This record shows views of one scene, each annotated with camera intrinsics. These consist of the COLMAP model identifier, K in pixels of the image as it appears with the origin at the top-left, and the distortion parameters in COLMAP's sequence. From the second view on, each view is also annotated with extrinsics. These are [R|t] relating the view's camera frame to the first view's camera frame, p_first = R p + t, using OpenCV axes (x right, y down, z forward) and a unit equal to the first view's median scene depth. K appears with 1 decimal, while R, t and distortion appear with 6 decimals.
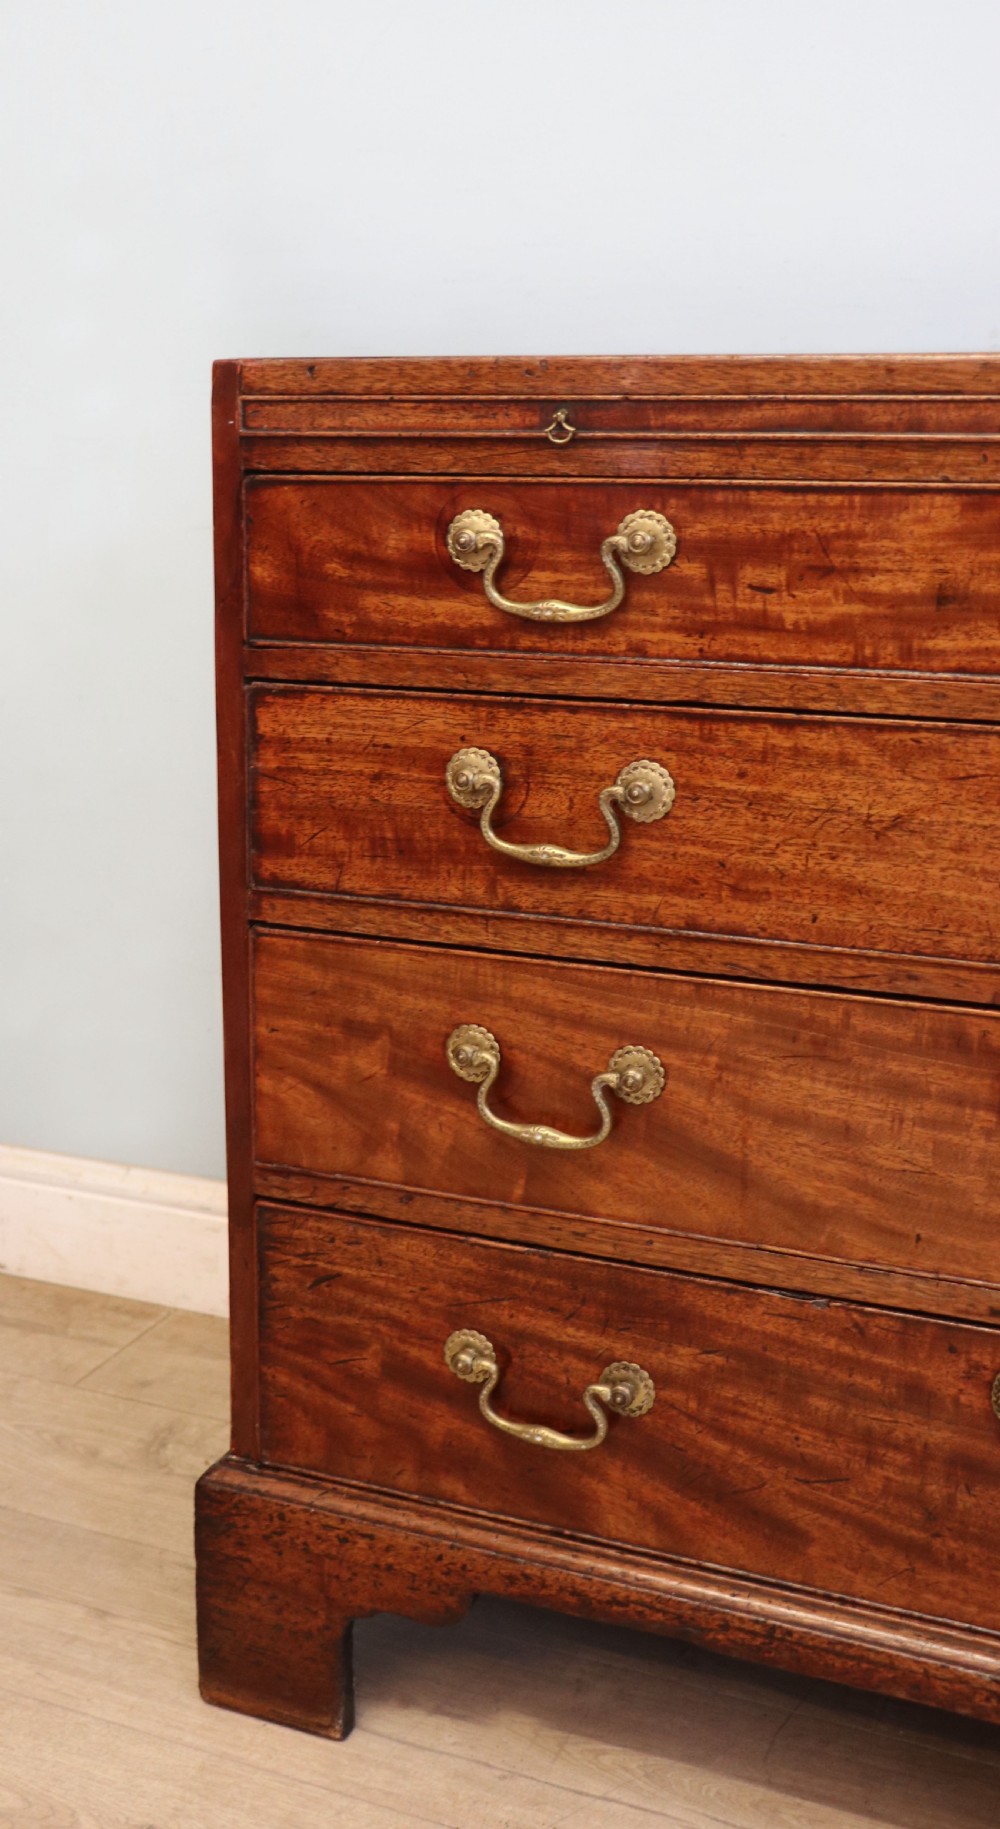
lens RADIAL K [[2204.8, 0, 280.4], [0, 2204.8, 871.0], [0, 0, 1]] dist [-0.108867, 0.258626]
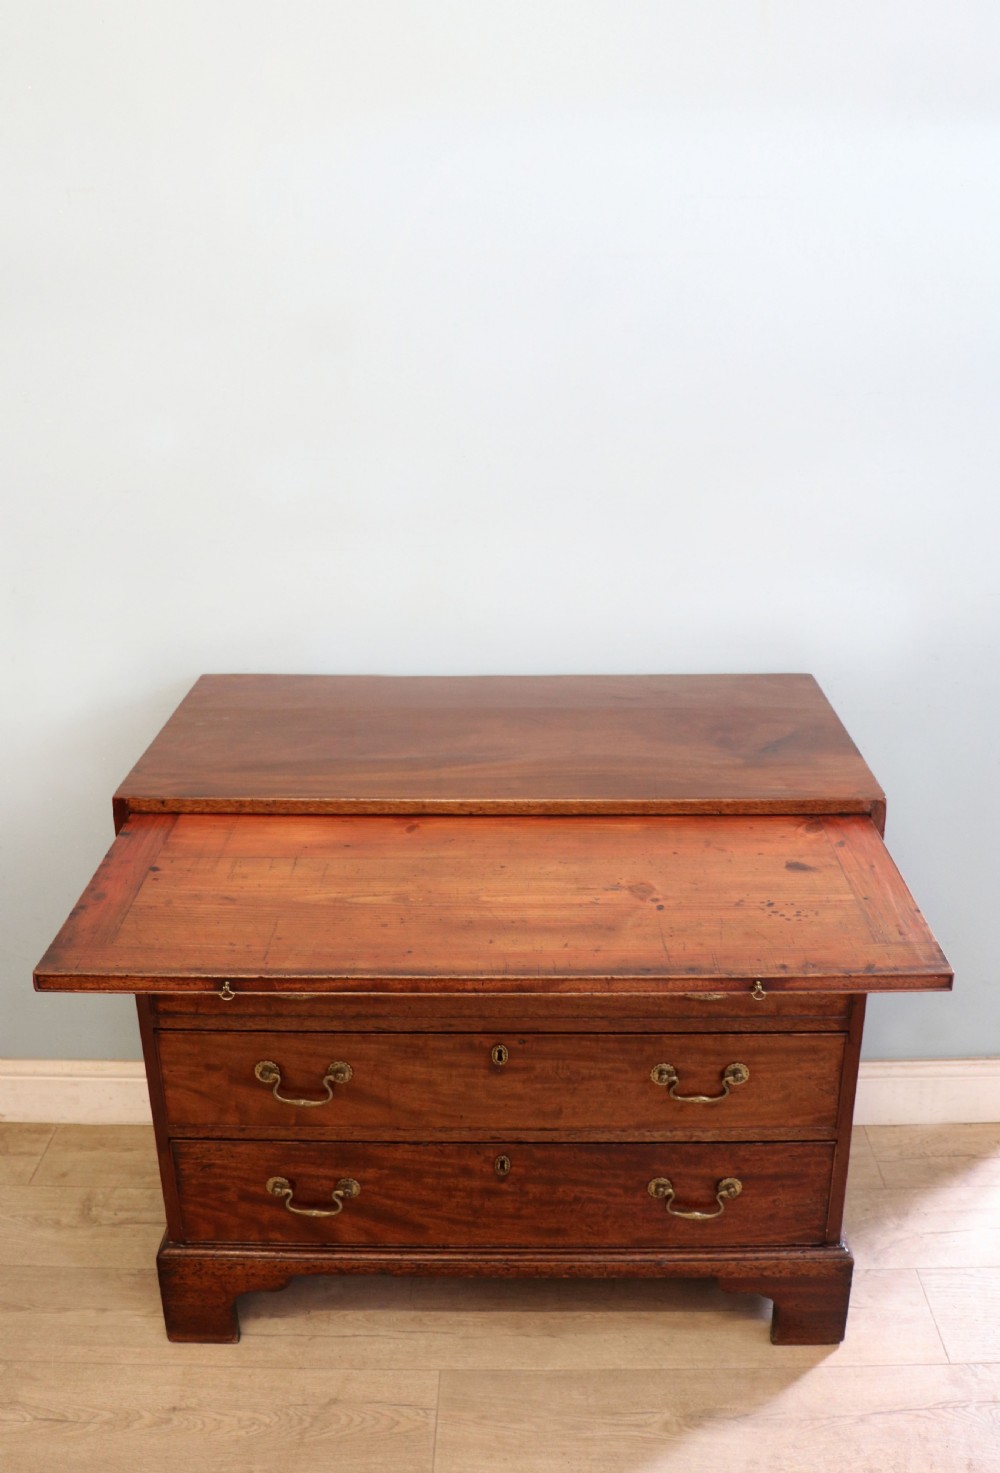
lens RADIAL K [[1416.8, 0, 519.5], [0, 1416.8, 746.2], [0, 0, 1]] dist [-0.186872, 0.147583]
pose [[0.890642, -0.149939, 0.429274, -0.262774], [0.092245, 0.984017, 0.152317, -0.467701], [-0.445251, -0.096062, 0.890238, -0.401850]]
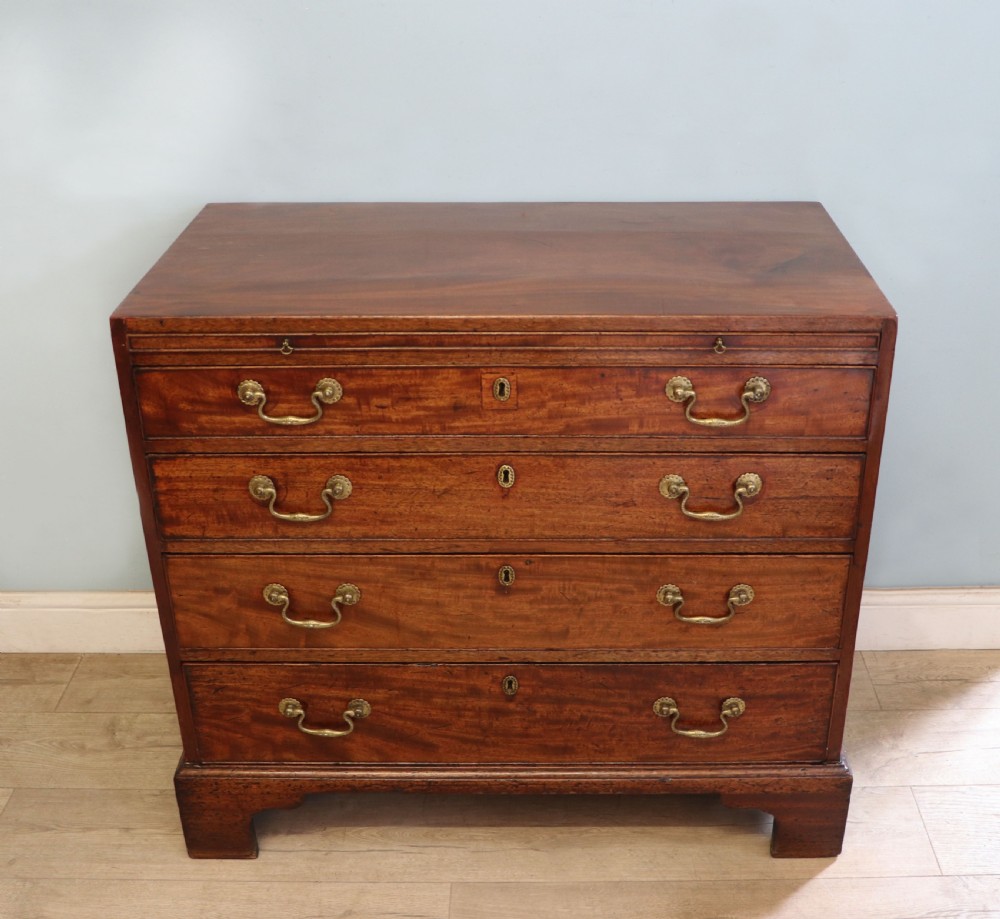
lens RADIAL K [[1300.0, 0, 556.0], [0, 1300.0, 499.1], [0, 0, 1]] dist [-0.176704, 0.189131]
pose [[0.883815, -0.210286, 0.417912, -0.205135], [0.090088, 0.953067, 0.289044, -0.393174], [-0.459080, -0.217813, 0.861280, -0.295536]]
